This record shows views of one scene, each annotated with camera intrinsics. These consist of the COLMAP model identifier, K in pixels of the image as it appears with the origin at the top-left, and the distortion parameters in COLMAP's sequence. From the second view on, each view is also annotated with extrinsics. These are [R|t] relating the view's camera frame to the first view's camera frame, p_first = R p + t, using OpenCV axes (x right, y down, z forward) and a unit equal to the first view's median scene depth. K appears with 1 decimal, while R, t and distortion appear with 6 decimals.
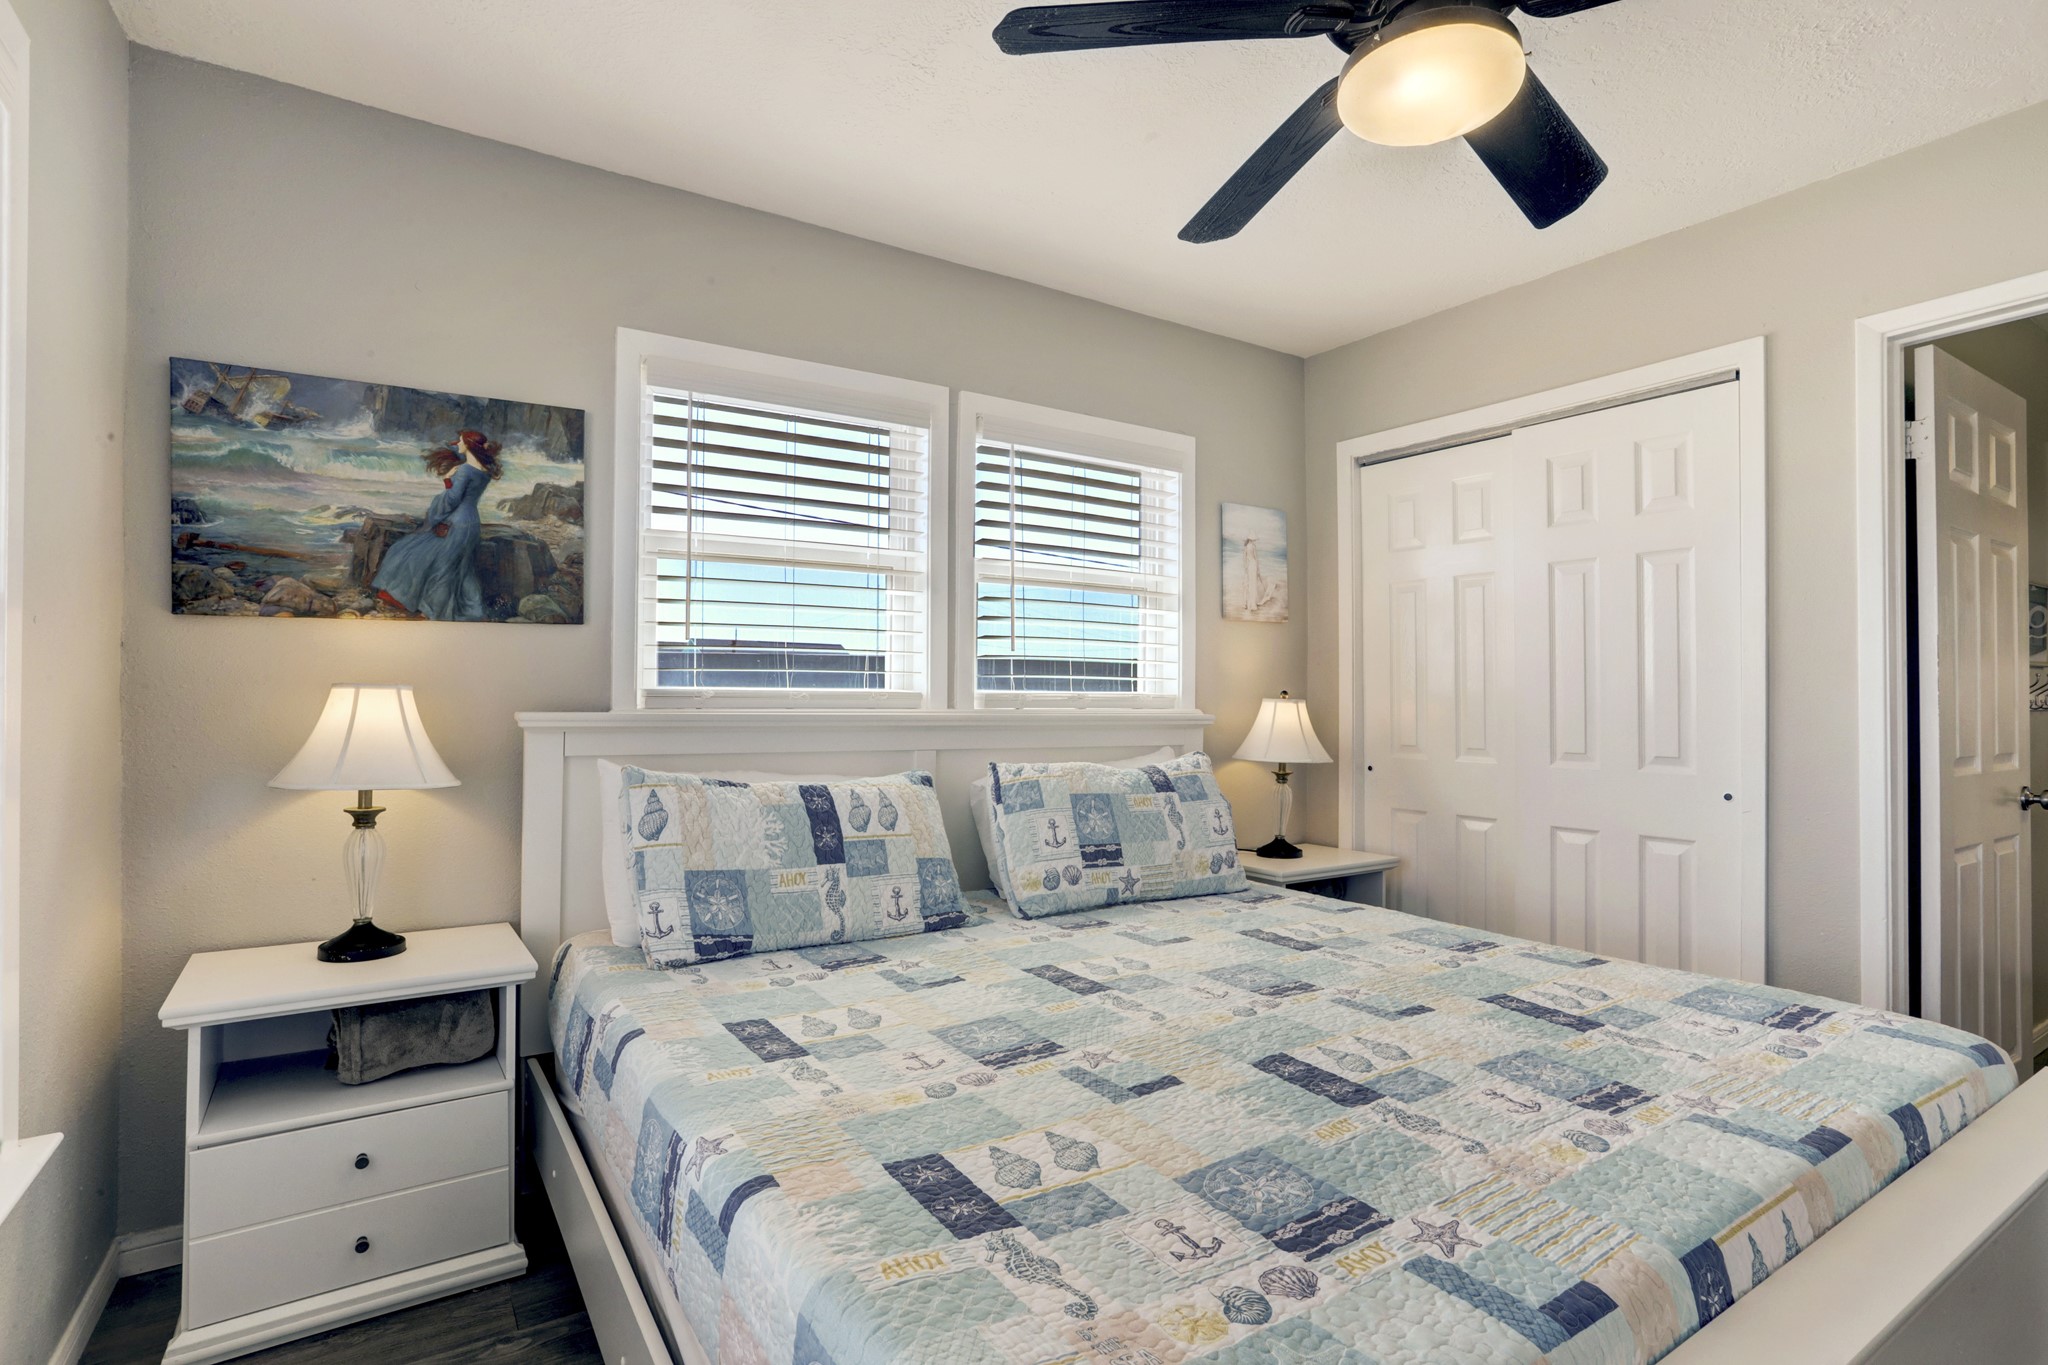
lens RADIAL K [[1013.0, 0, 1018.4], [0, 1013.0, 668.5], [0, 0, 1]] dist [-0.055009, 0.030362]
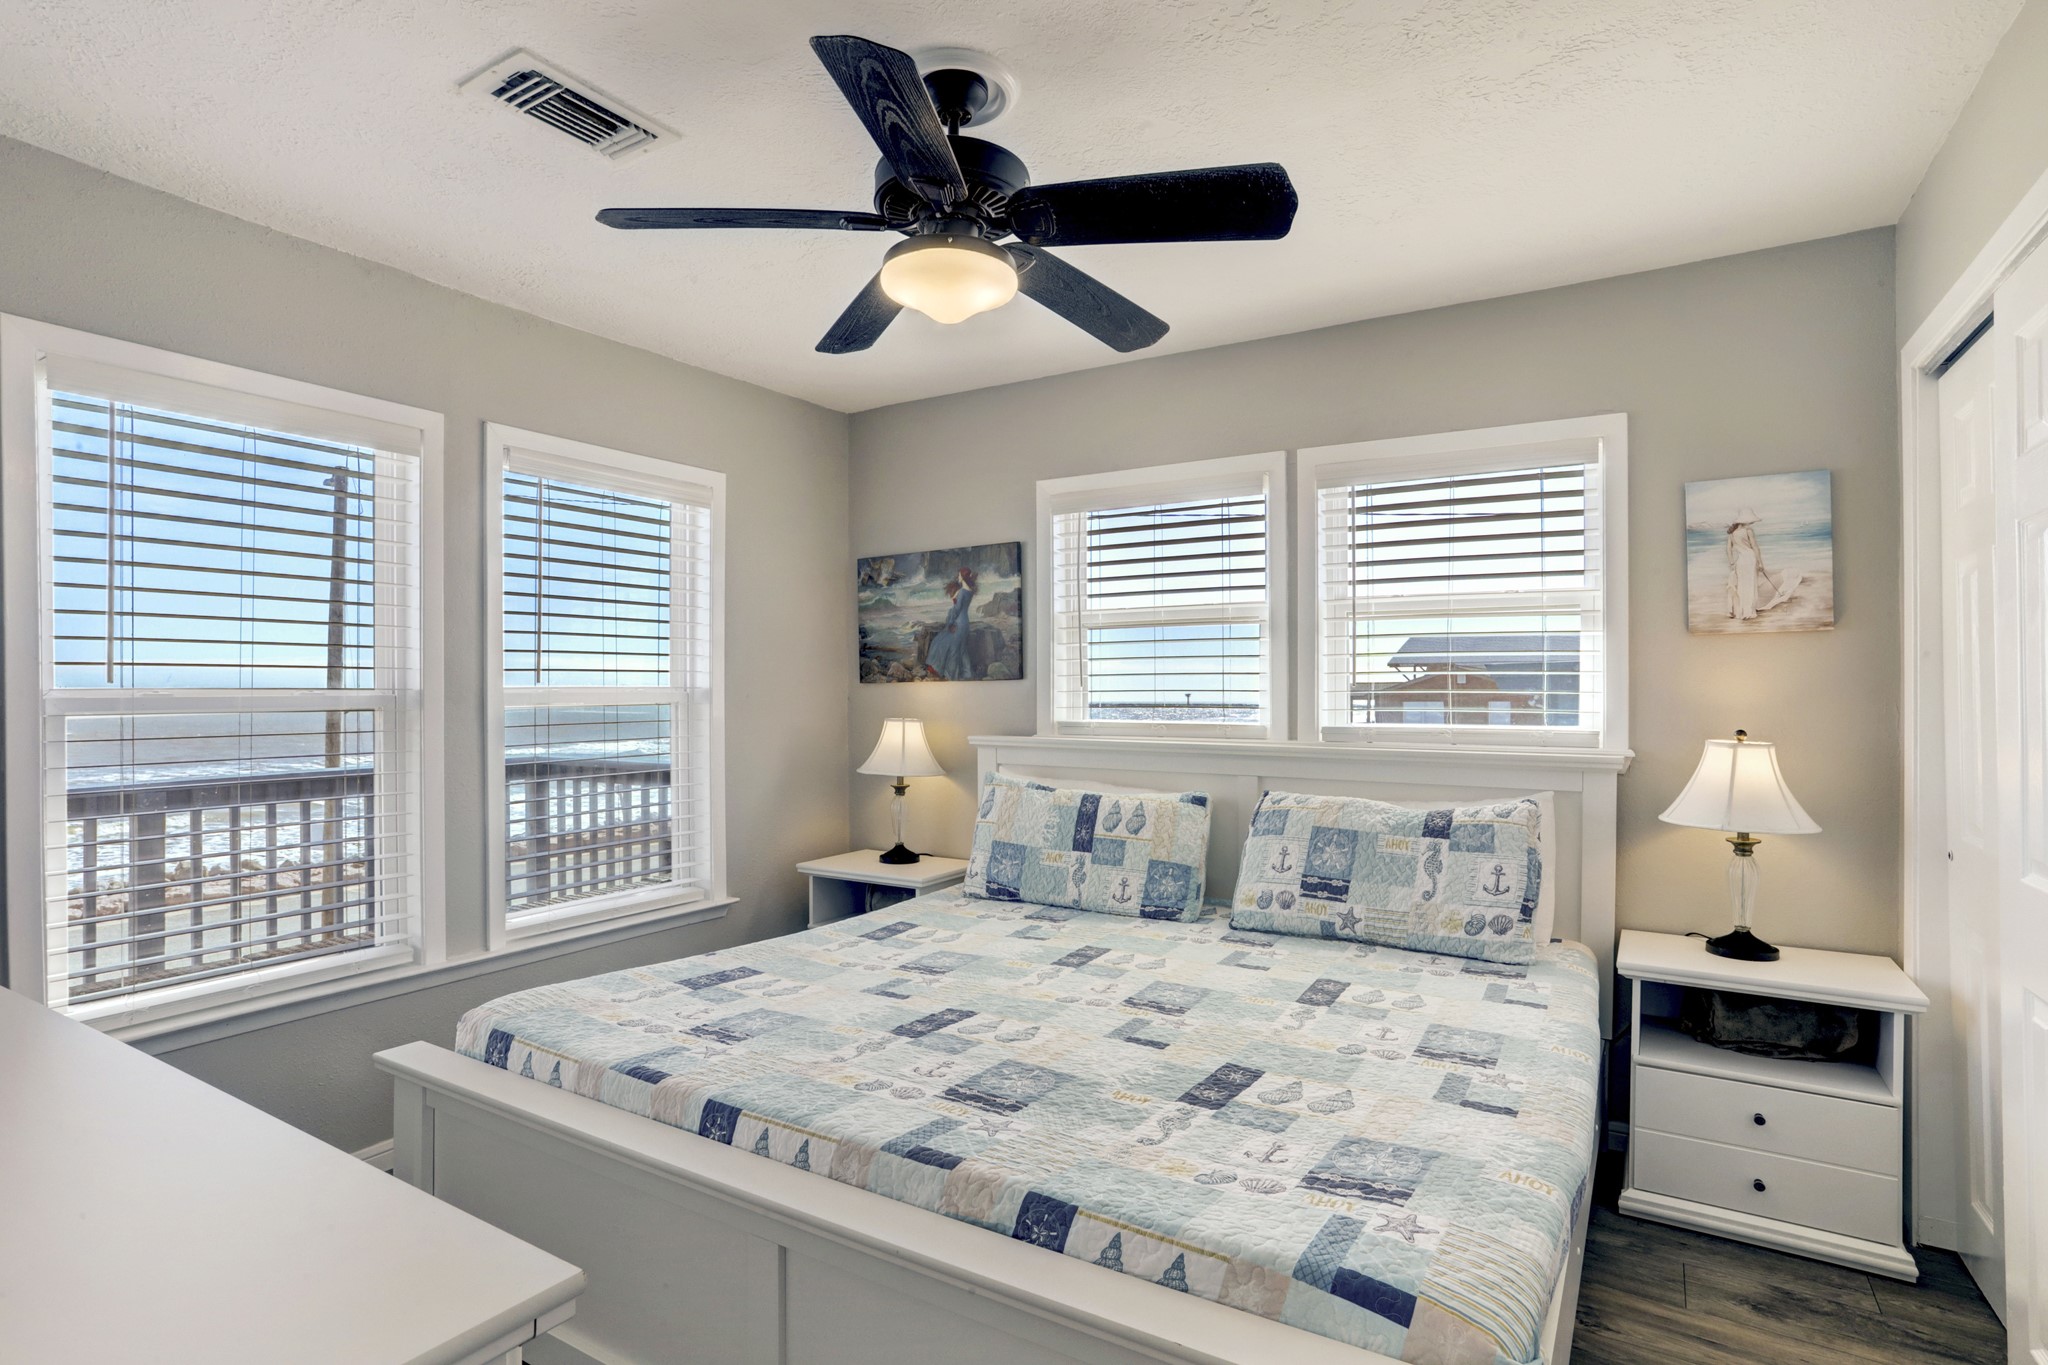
lens RADIAL K [[1013.0, 0, 1004.2], [0, 1013.0, 684.1], [0, 0, 1]] dist [-0.055009, 0.030362]
pose [[0.432540, -0.012130, -0.901533, 1.076393], [0.027622, 0.999618, -0.000197, -0.040887], [0.901192, -0.024817, 0.432710, 0.325849]]
